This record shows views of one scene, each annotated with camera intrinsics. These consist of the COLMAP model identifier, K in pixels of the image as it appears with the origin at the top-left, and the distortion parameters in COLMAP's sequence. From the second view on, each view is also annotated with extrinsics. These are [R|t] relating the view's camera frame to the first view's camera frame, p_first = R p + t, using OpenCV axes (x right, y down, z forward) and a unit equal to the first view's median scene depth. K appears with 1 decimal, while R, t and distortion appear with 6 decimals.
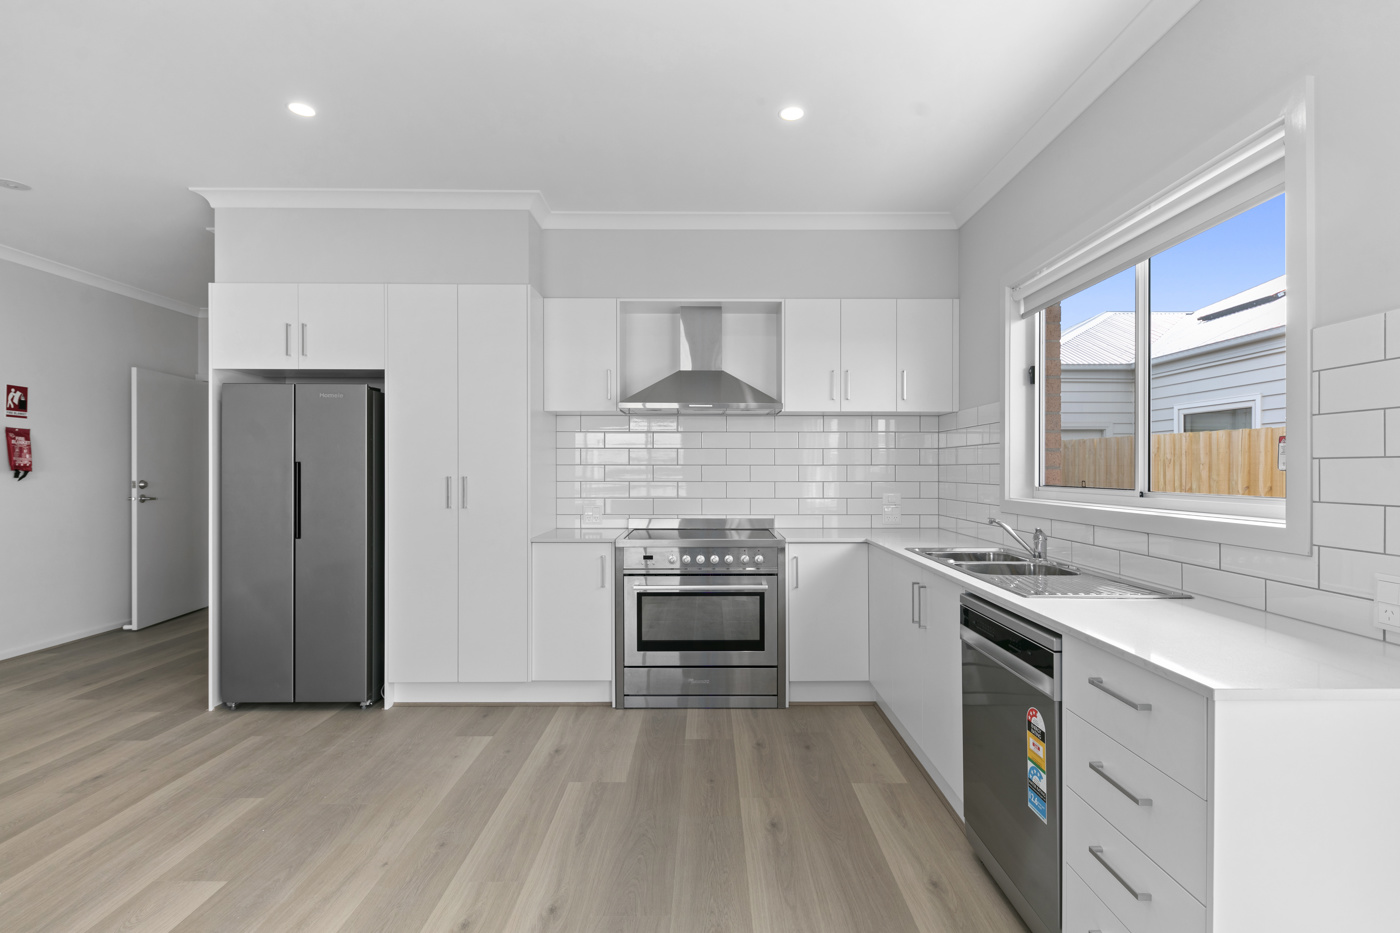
lens RADIAL K [[665.2, 0, 700.0], [0, 665.2, 466.5], [0, 0, 1]] dist [0.001964, -0.000153]
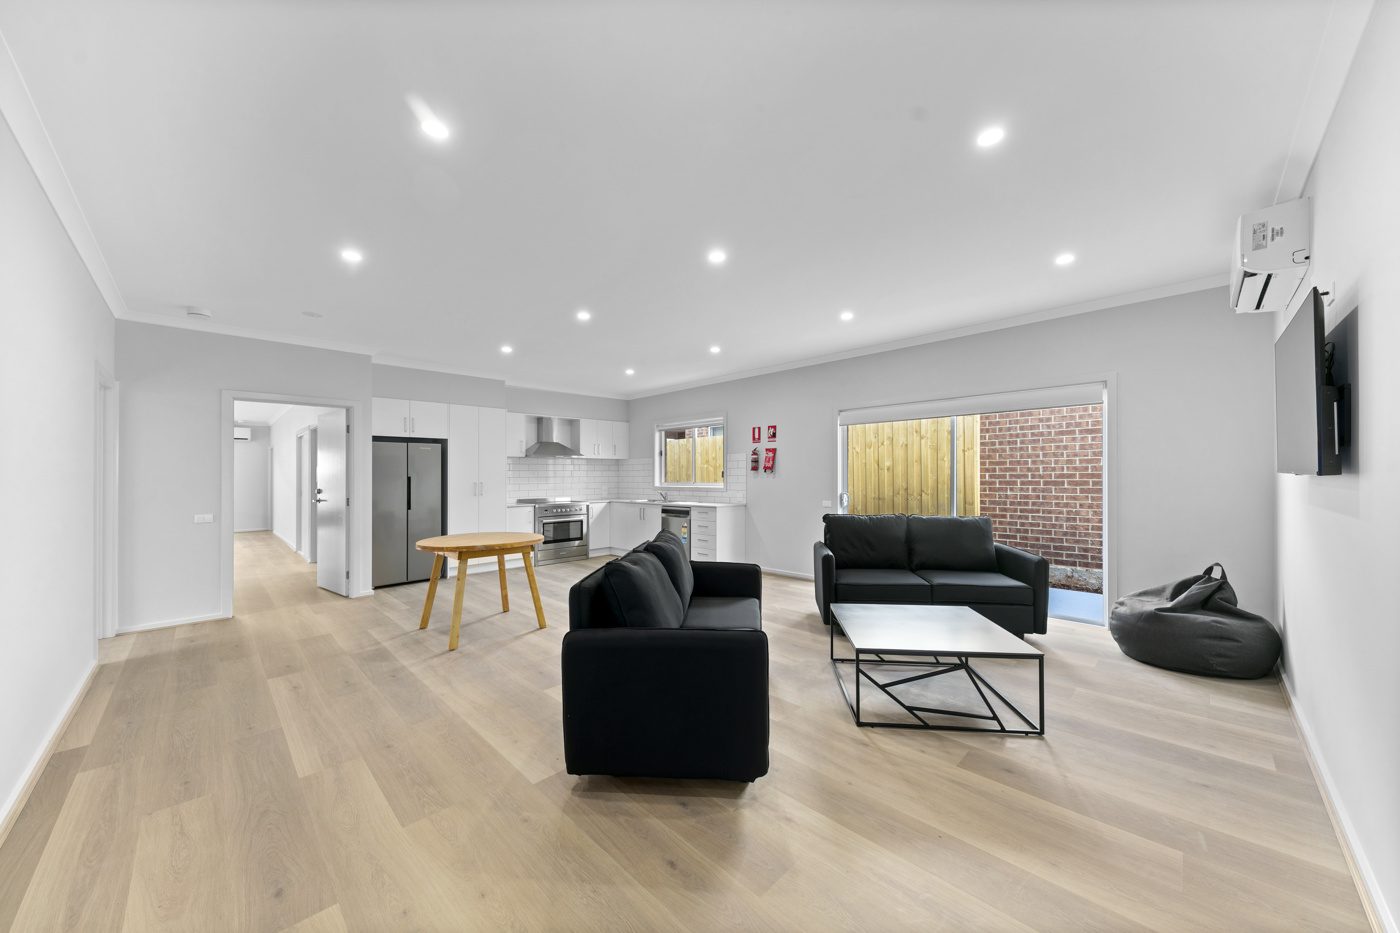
lens RADIAL K [[485.7, 0, 696.4], [0, 485.7, 486.4], [0, 0, 1]] dist [0.008037, -0.000058]
pose [[0.715170, -0.018741, 0.698699, -1.306970], [0.007037, 0.999783, 0.019614, 0.000256], [-0.698915, -0.009111, 0.715147, -1.123455]]
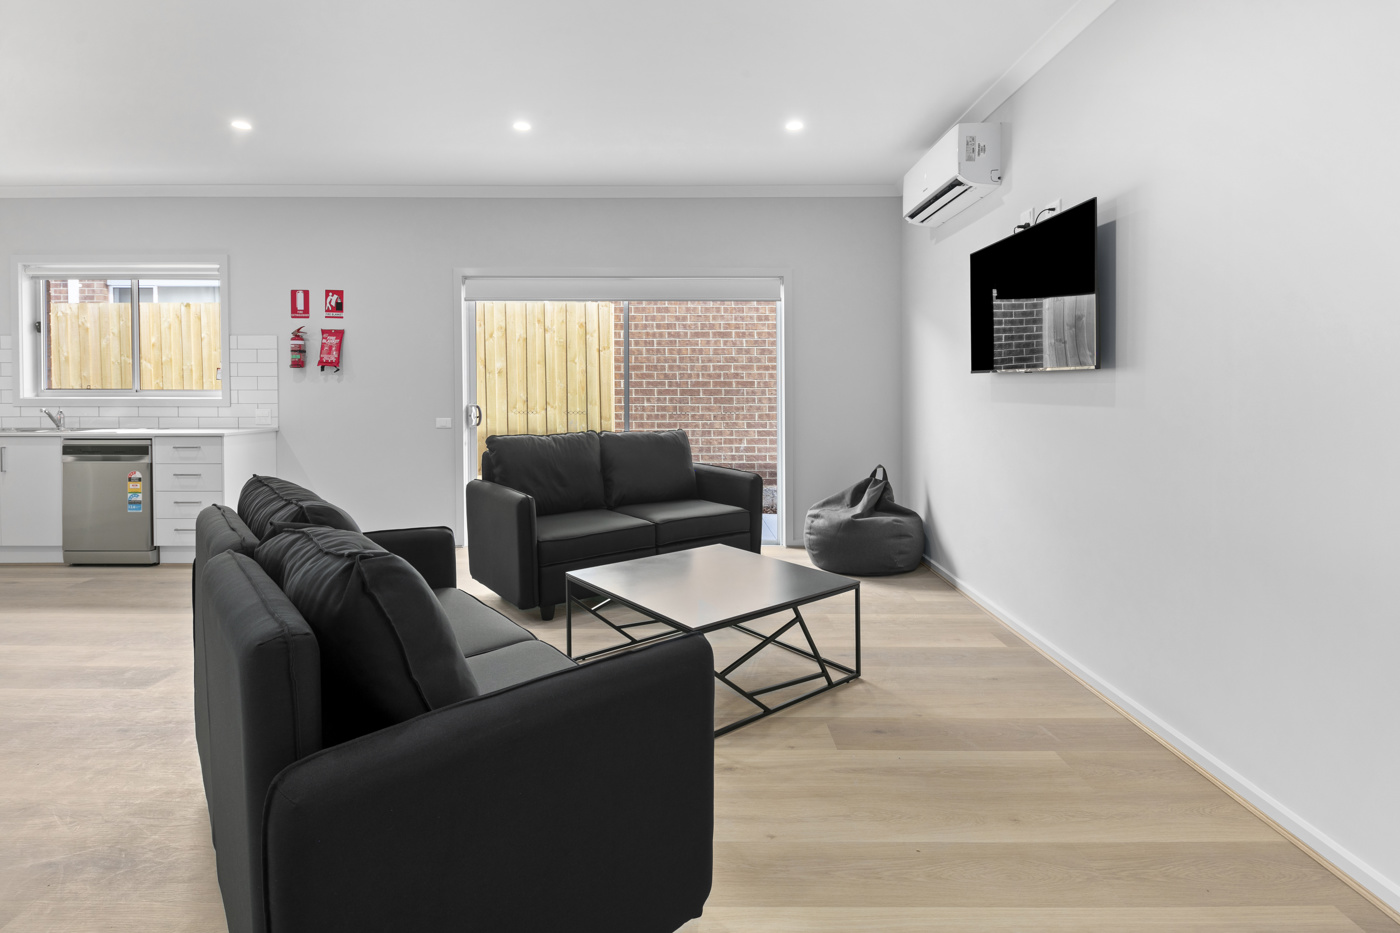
lens RADIAL K [[682.7, 0, 682.4], [0, 682.7, 411.6], [0, 0, 1]] dist [0.010134, -0.000207]
pose [[0.020501, -0.031052, 0.999308, -1.287875], [-0.000321, 0.999517, 0.031065, 0.031549], [-0.999790, -0.000958, 0.020481, -0.717428]]
